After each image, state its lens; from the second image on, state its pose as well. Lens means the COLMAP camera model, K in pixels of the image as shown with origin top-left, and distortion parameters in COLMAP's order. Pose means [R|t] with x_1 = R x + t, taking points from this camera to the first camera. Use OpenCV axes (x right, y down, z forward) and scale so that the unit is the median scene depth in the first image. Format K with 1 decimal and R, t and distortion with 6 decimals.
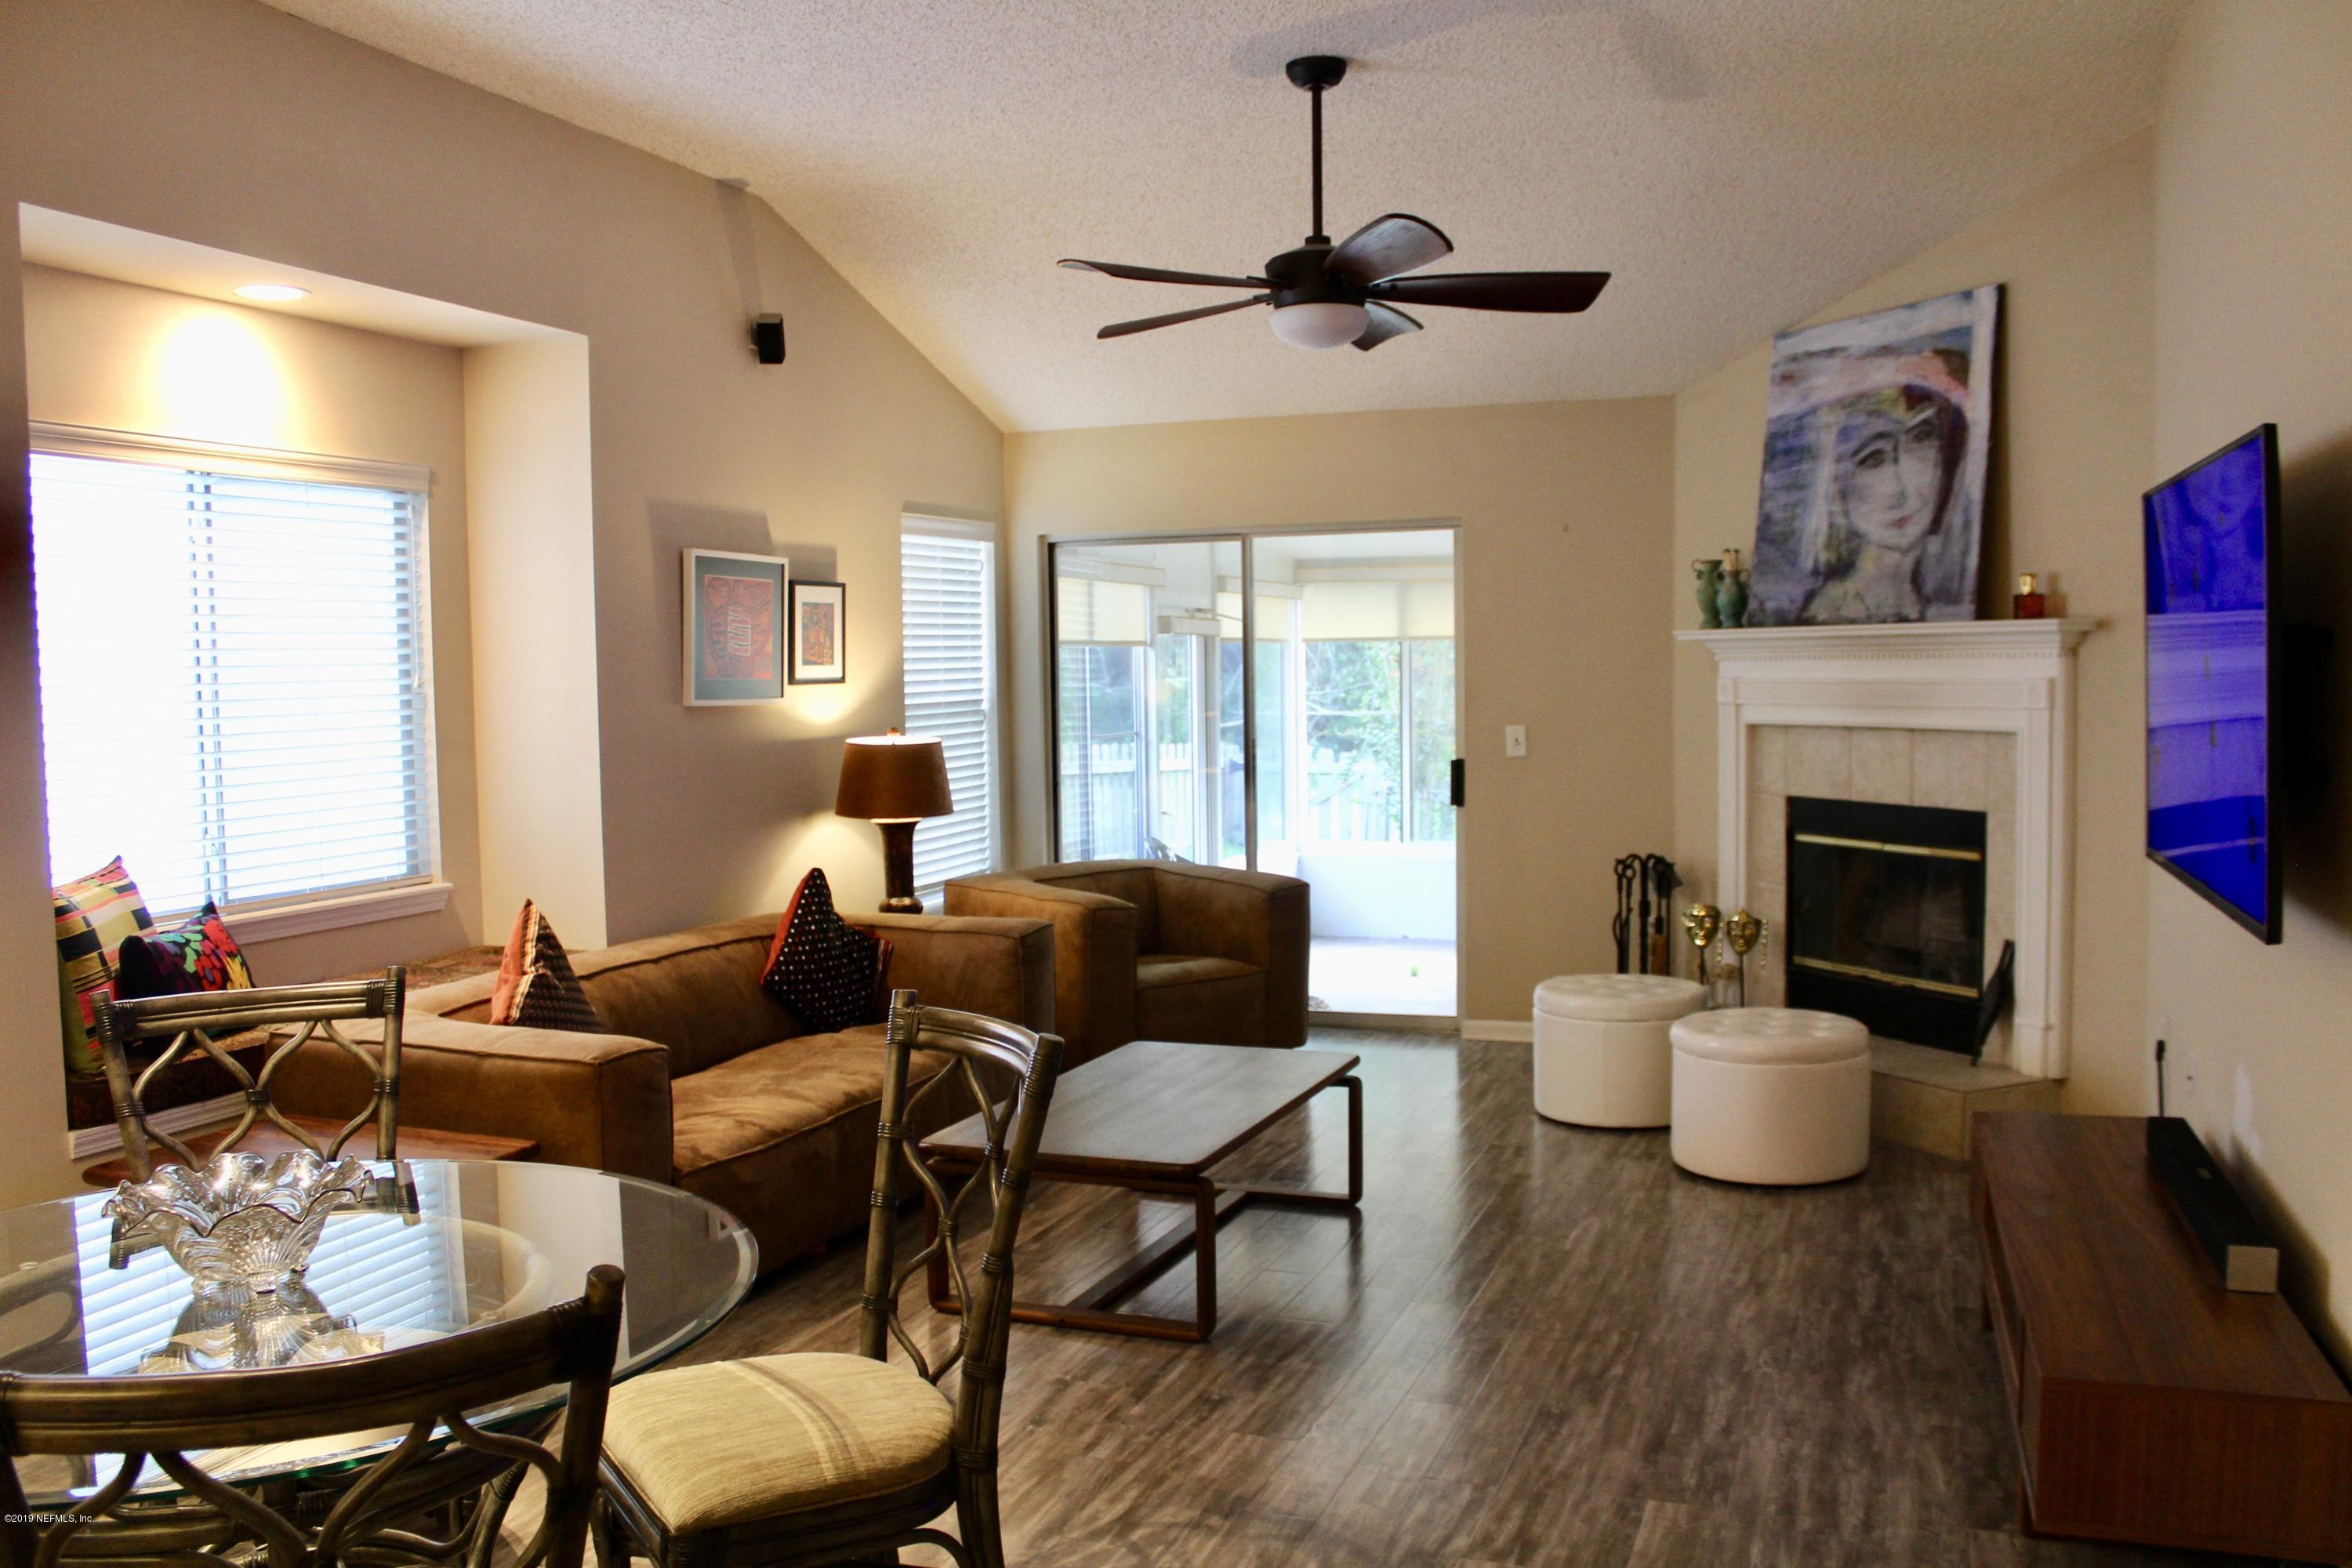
lens RADIAL K [[1957.2, 0, 1183.5], [0, 1957.2, 817.6], [0, 0, 1]] dist [-0.159523, 0.150565]
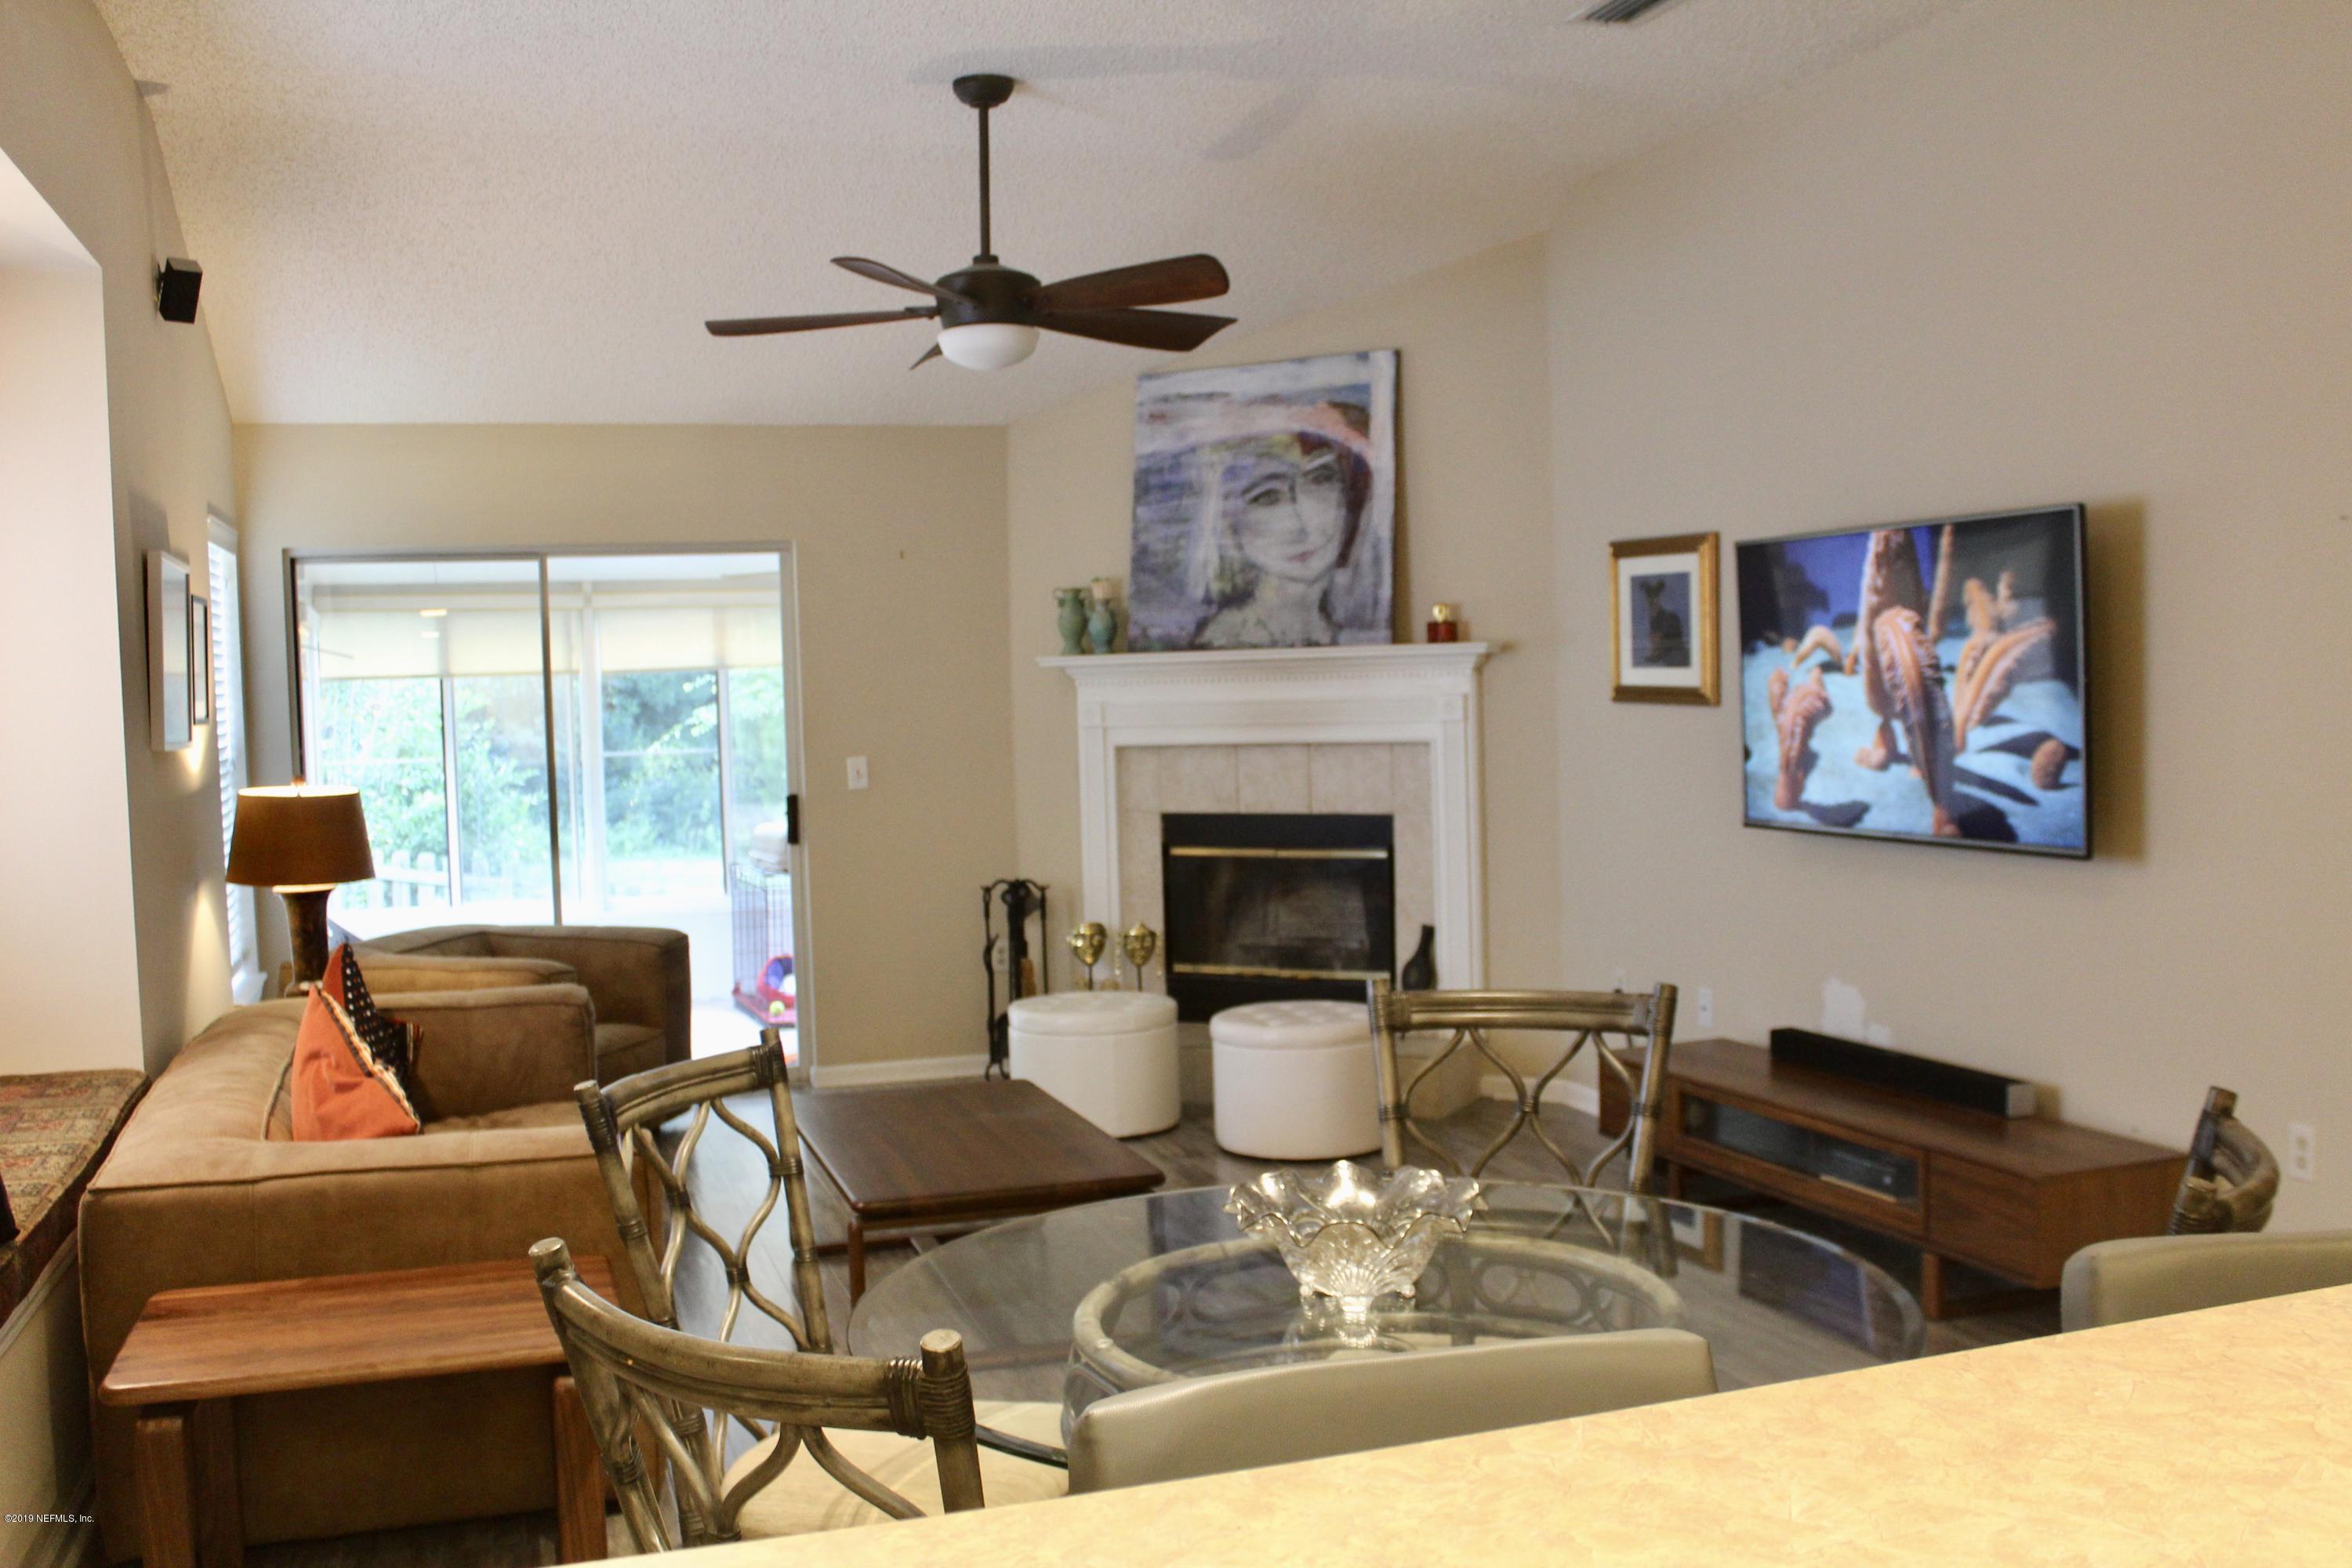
lens RADIAL K [[2176.3, 0, 1176.2], [0, 2176.3, 813.3], [0, 0, 1]] dist [-0.109637, 0.004290]
pose [[0.787723, -0.042226, 0.614580, -0.438640], [0.061045, 0.998088, -0.009667, 0.001092], [-0.612997, 0.045132, 0.788795, 0.062158]]
